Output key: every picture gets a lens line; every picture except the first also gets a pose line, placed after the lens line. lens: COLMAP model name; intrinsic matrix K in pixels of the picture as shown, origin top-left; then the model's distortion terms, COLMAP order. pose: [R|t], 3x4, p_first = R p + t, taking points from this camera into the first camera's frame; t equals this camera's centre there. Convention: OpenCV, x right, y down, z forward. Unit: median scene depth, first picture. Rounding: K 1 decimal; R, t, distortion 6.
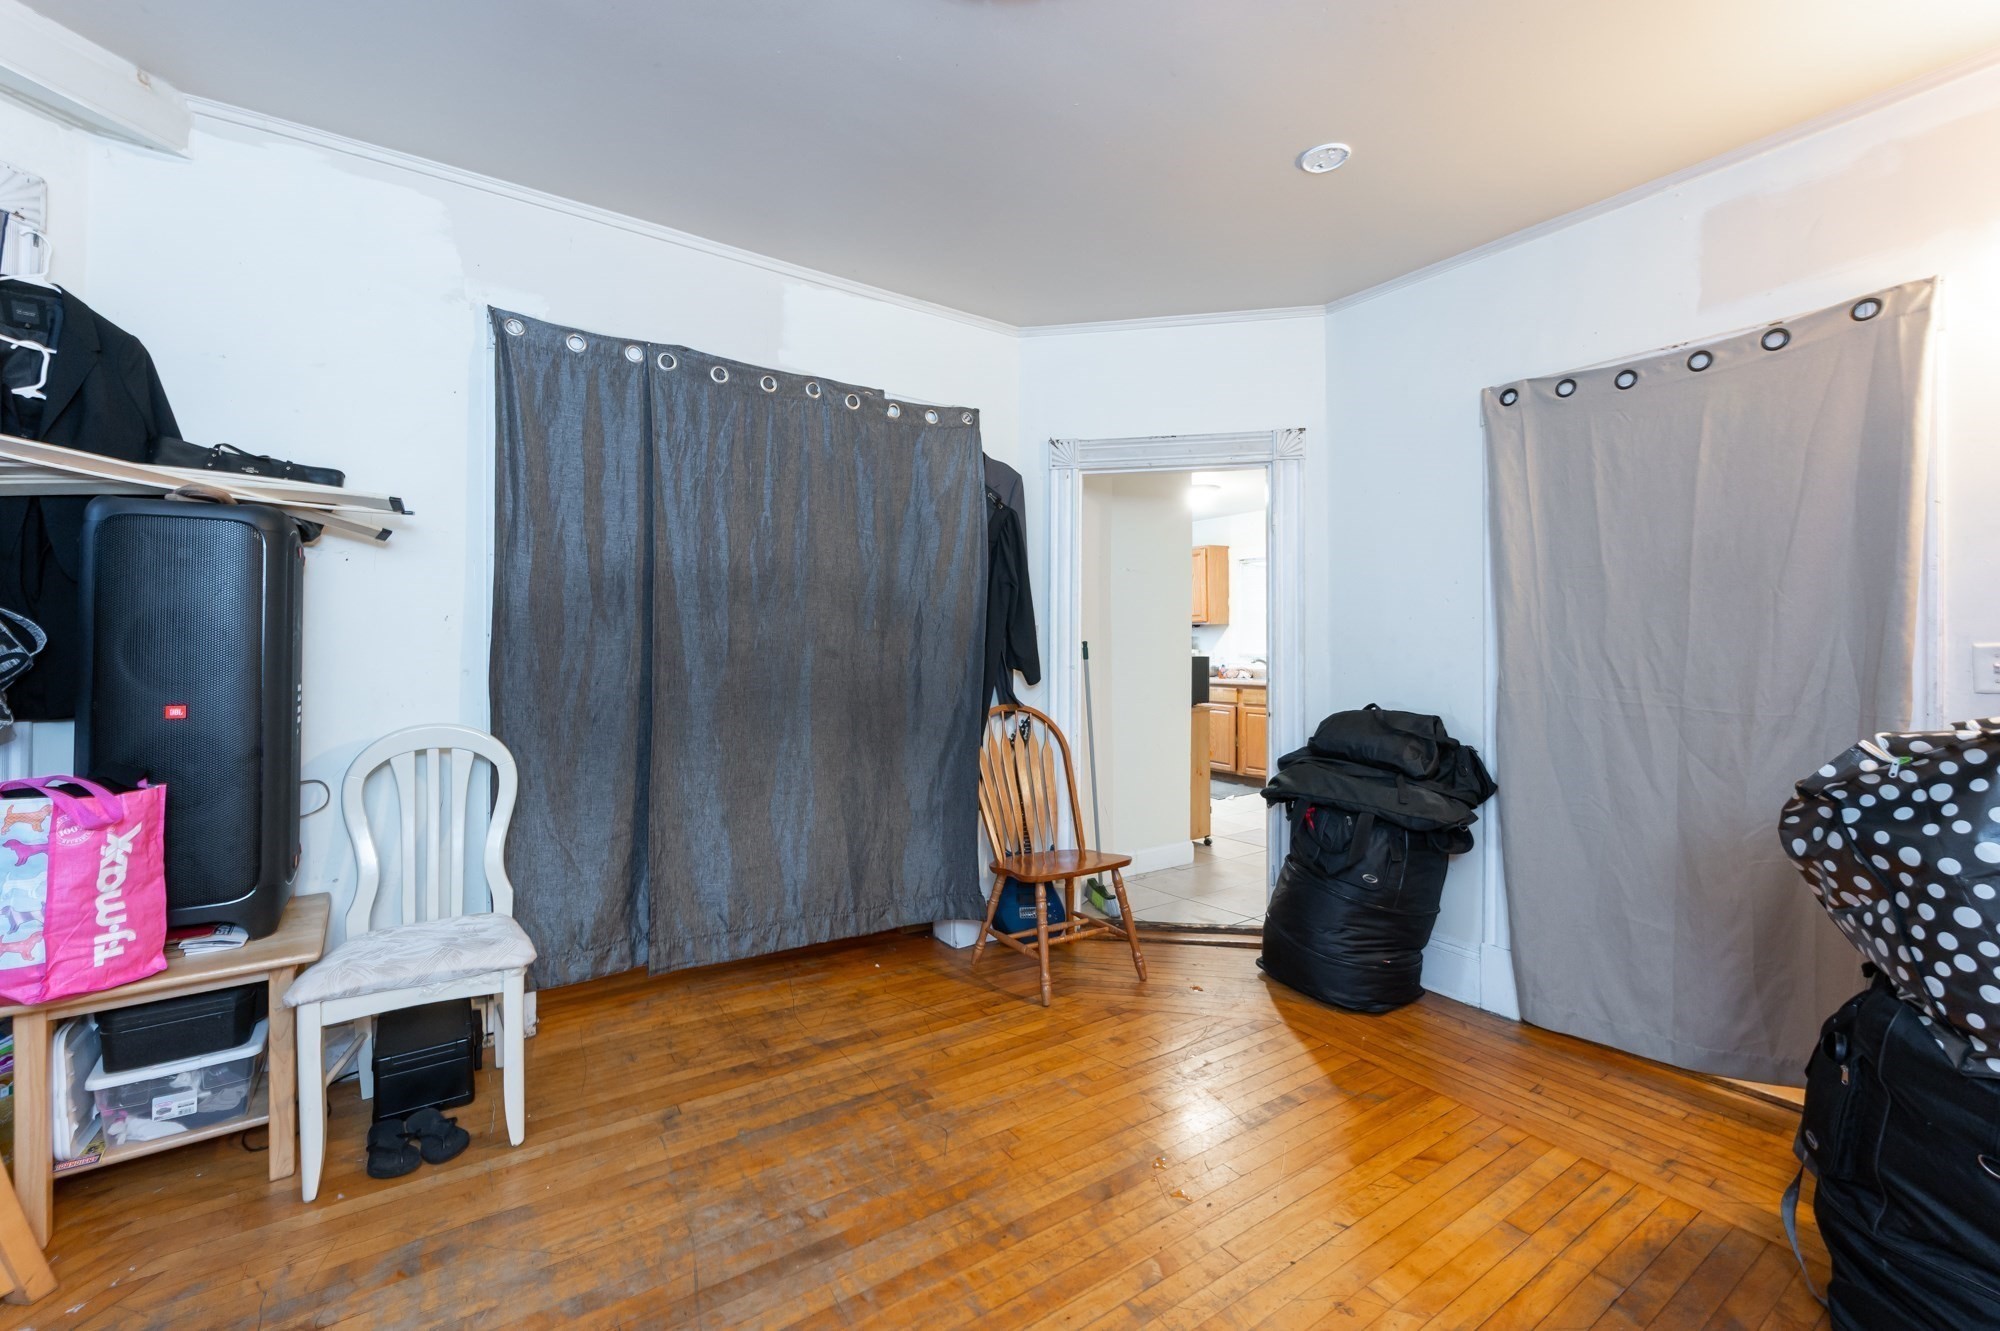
lens RADIAL K [[818.8, 0, 995.9], [0, 818.8, 642.8], [0, 0, 1]] dist [-0.004140, 0.000278]
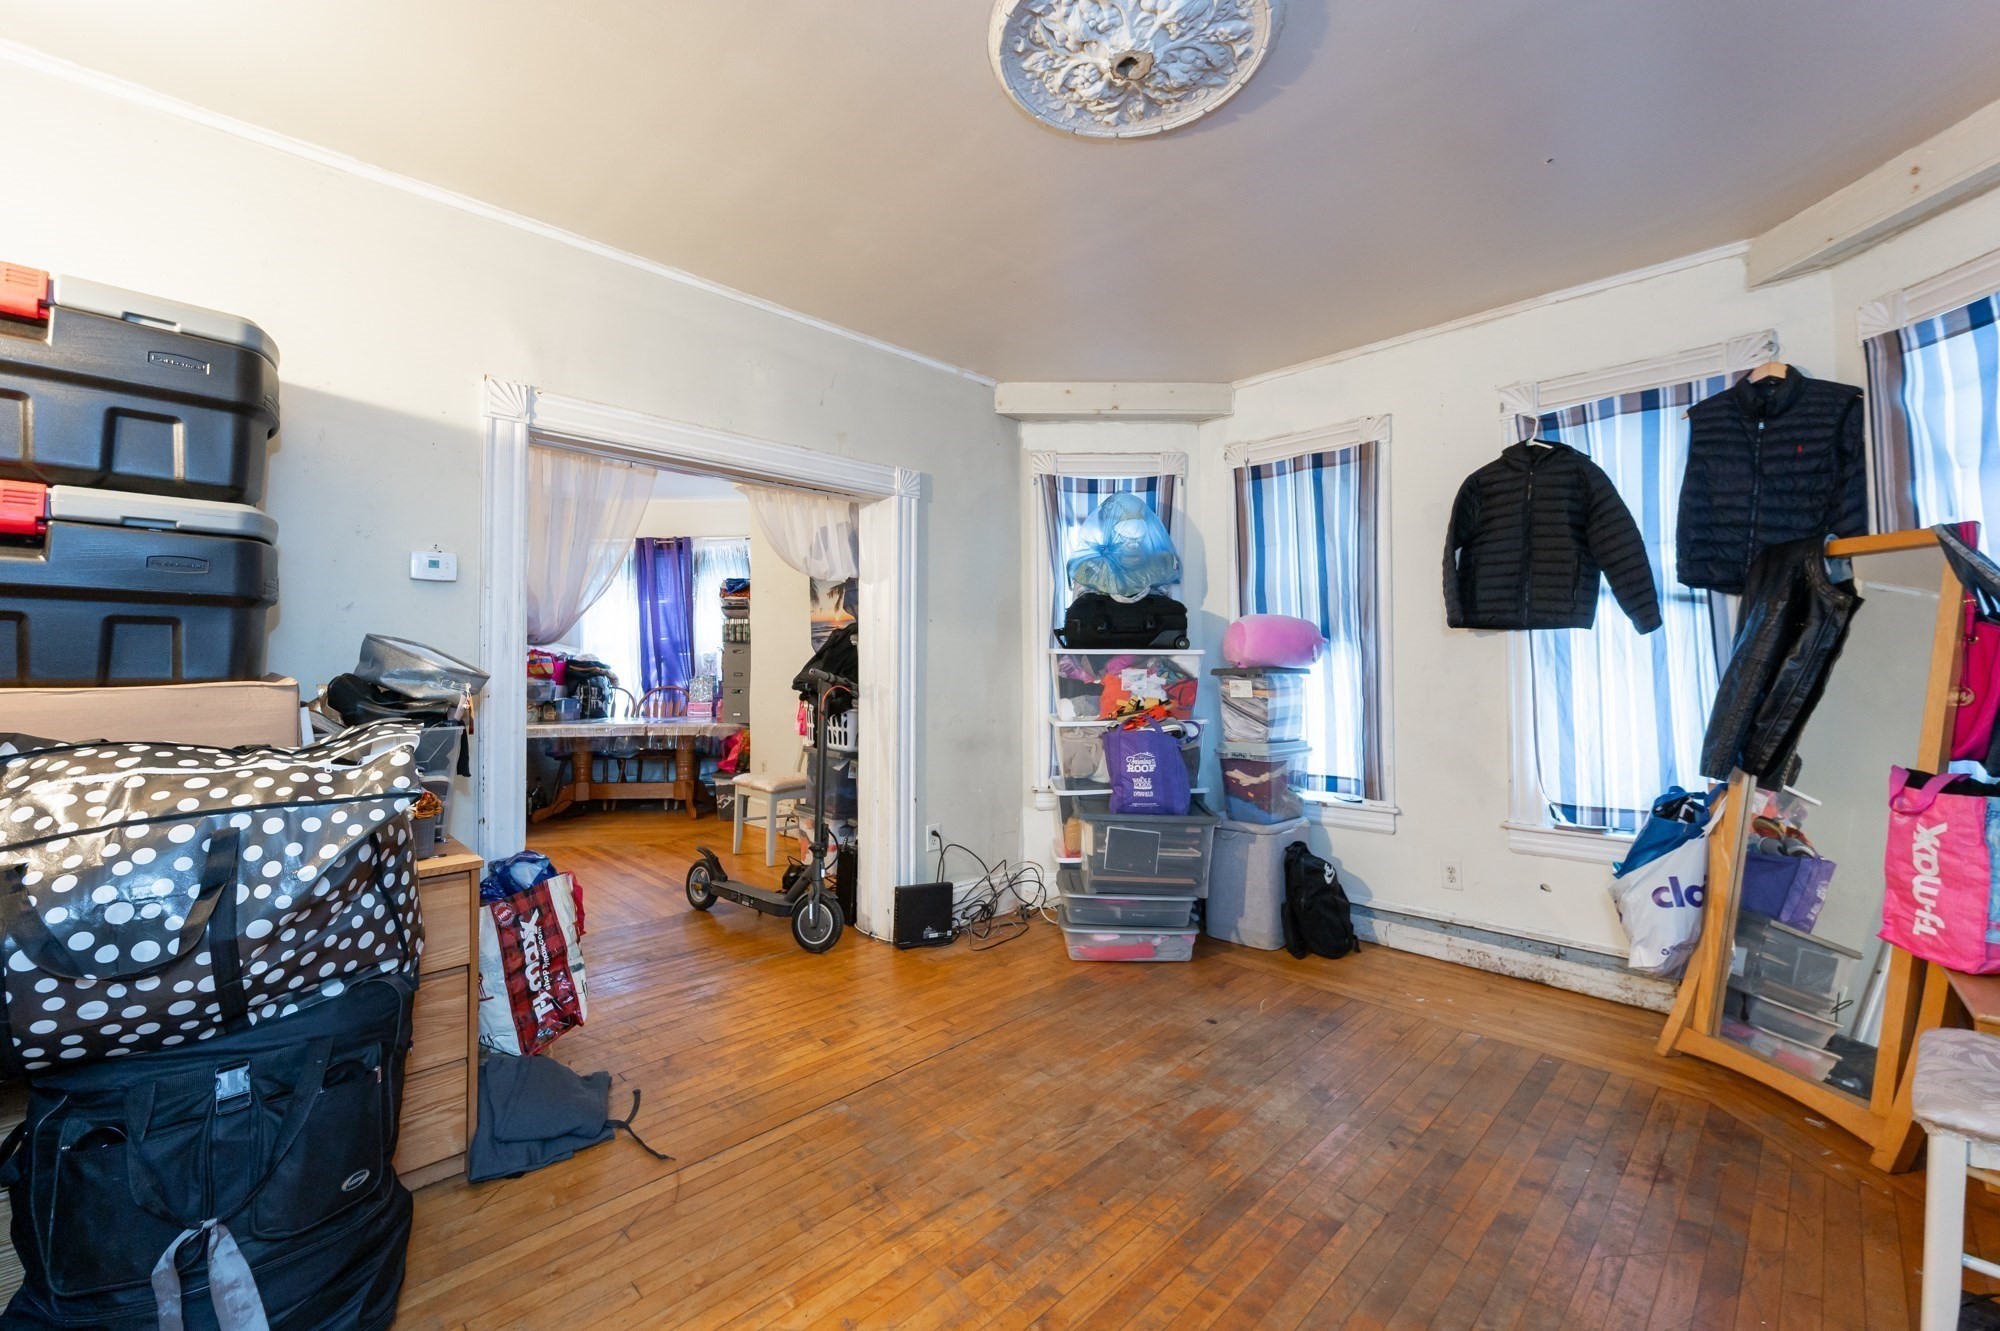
lens RADIAL K [[818.8, 0, 1001.1], [0, 818.8, 653.2], [0, 0, 1]] dist [-0.004140, 0.000278]
pose [[-0.980306, -0.002518, -0.197470, 0.270790], [-0.001984, 0.999994, -0.002903, -0.000245], [0.197476, -0.002454, -0.980305, 1.225978]]
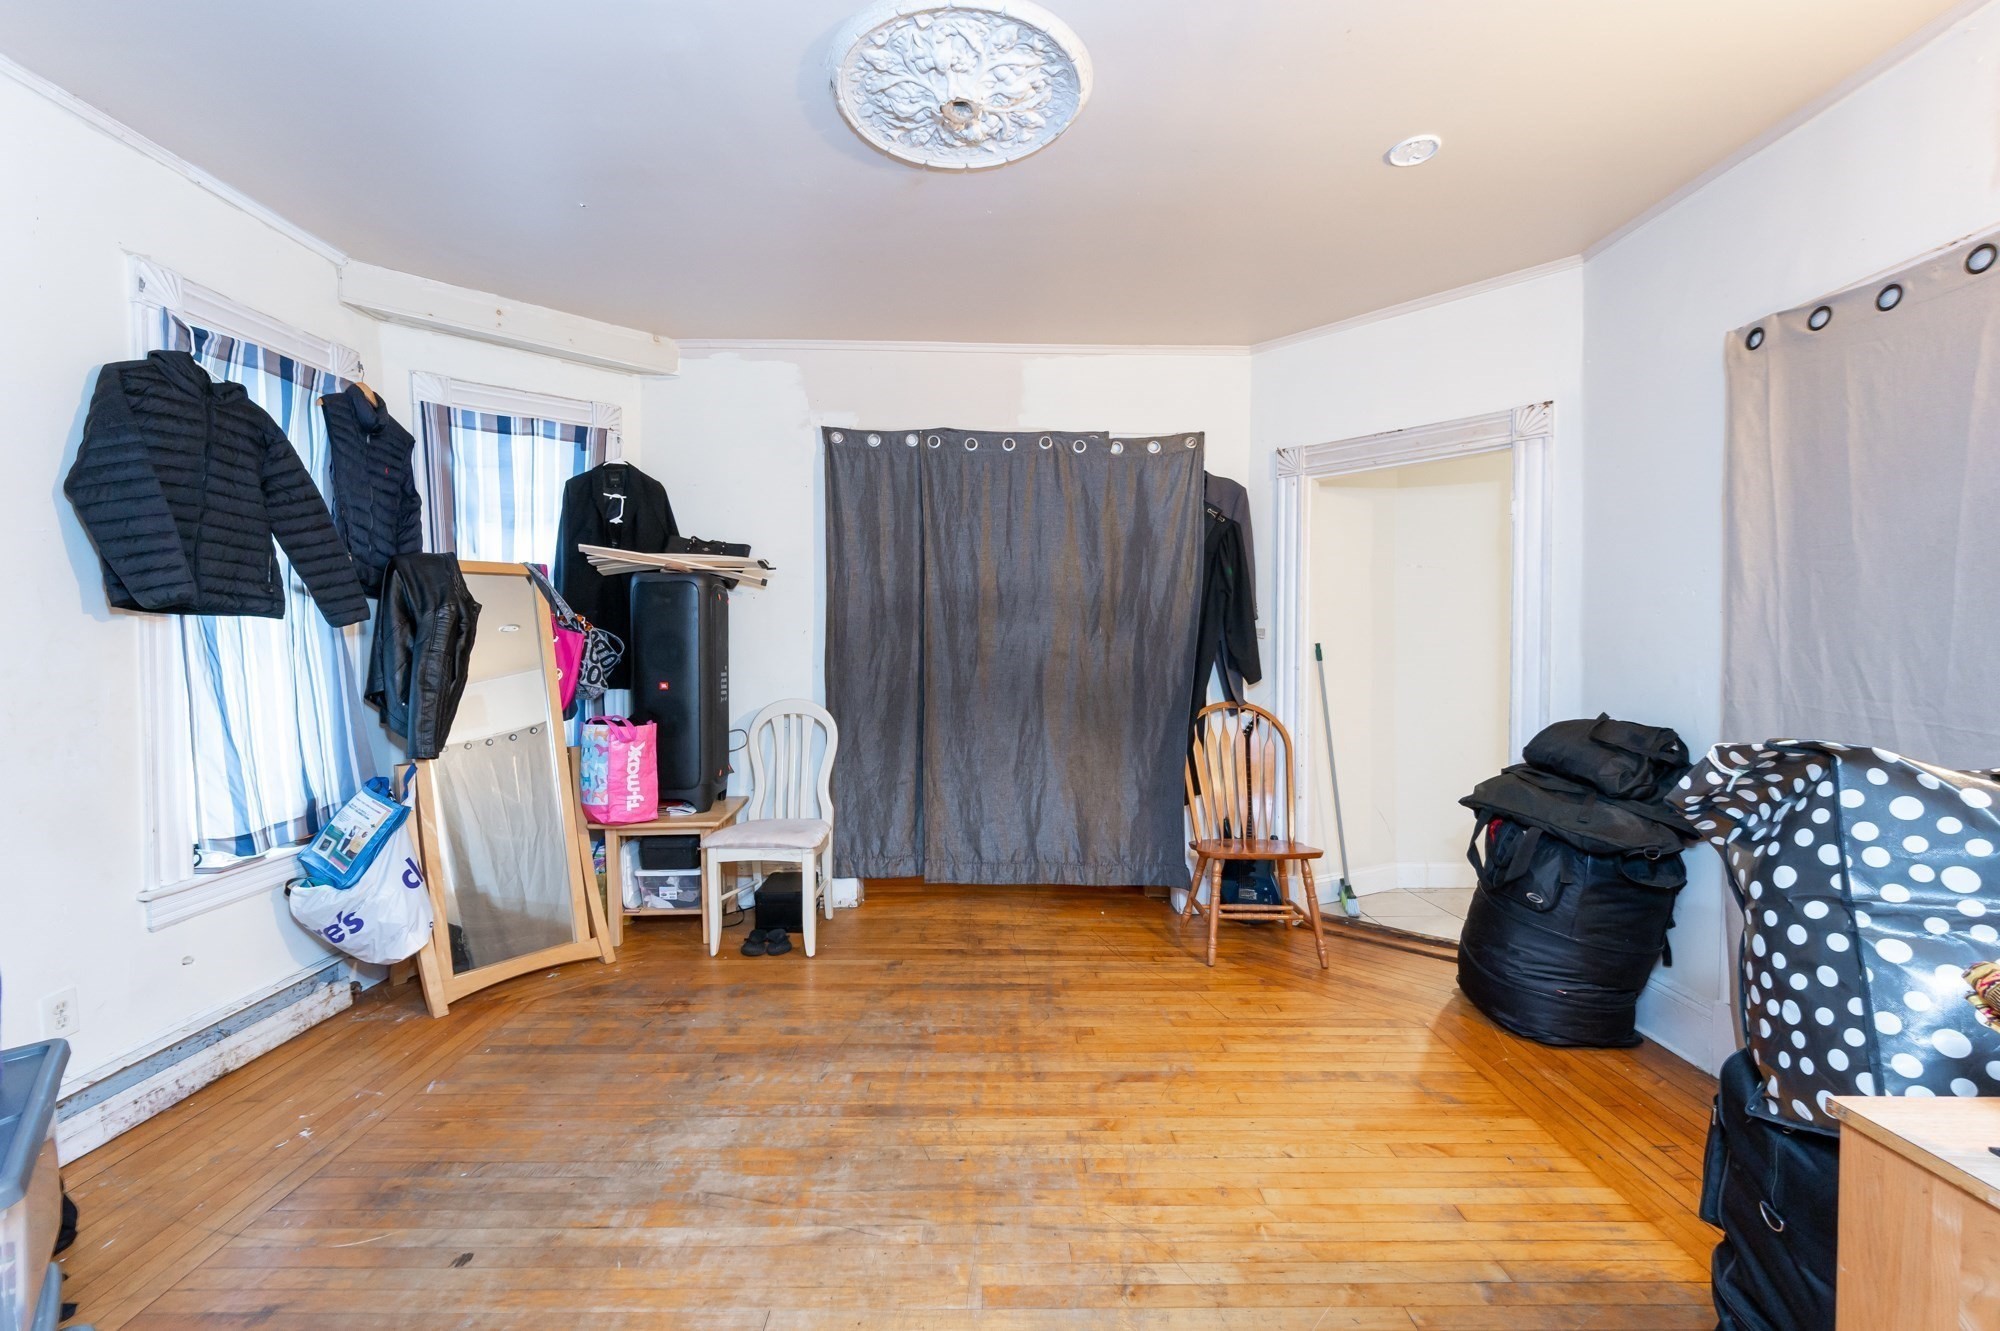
lens RADIAL K [[818.8, 0, 994.0], [0, 818.8, 679.3], [0, 0, 1]] dist [-0.004140, 0.000278]
pose [[0.833978, 0.016637, -0.551547, 0.489372], [0.006345, 0.999190, 0.039733, -0.000200], [0.551762, -0.036636, 0.833197, -0.109581]]
